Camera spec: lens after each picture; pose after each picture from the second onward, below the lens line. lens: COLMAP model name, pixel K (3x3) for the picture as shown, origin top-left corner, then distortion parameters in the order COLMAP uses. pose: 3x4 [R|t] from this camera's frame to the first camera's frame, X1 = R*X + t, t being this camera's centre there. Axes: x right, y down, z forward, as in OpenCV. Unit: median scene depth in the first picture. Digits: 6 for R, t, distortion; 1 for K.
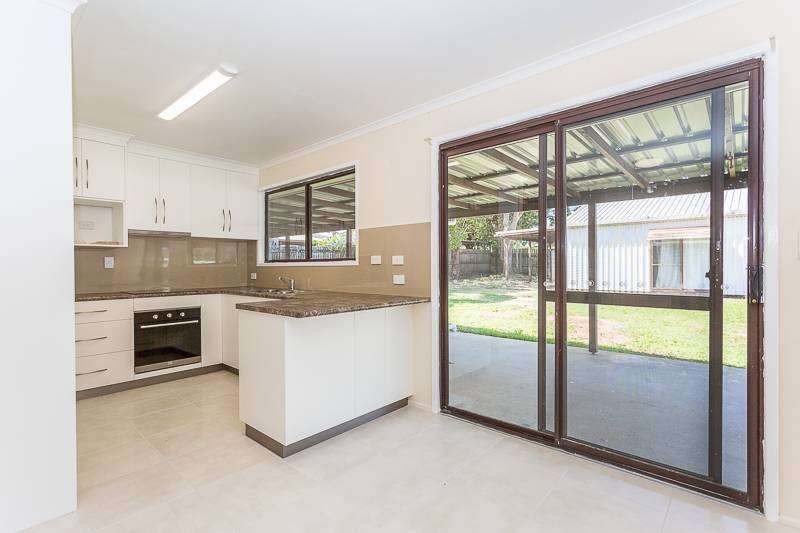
lens RADIAL K [[376.0, 0, 393.1], [0, 376.0, 268.7], [0, 0, 1]] dist [0.002657, 0.000082]
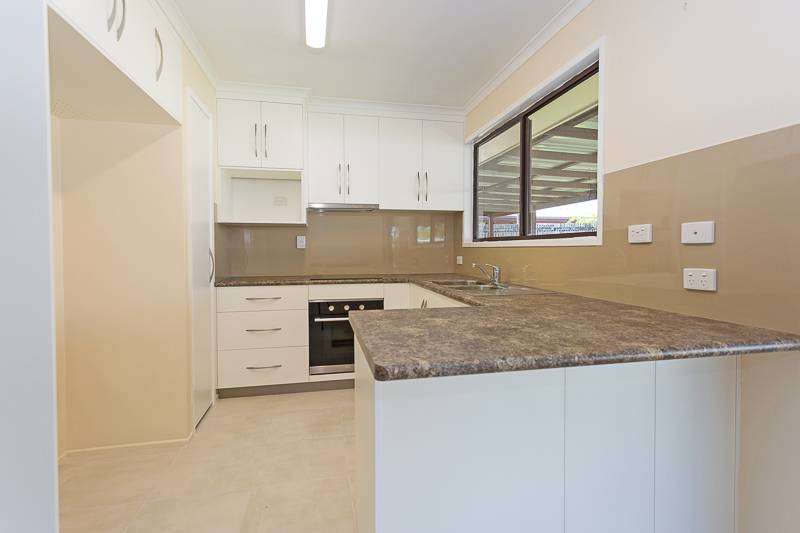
lens RADIAL K [[401.9, 0, 413.2], [0, 401.9, 258.8], [0, 0, 1]] dist [-0.001963, 0.000064]
pose [[0.822756, 0.019382, -0.568064, 0.006128], [-0.007314, 0.999697, 0.023516, -0.001208], [0.568348, -0.015193, 0.822648, 0.370218]]
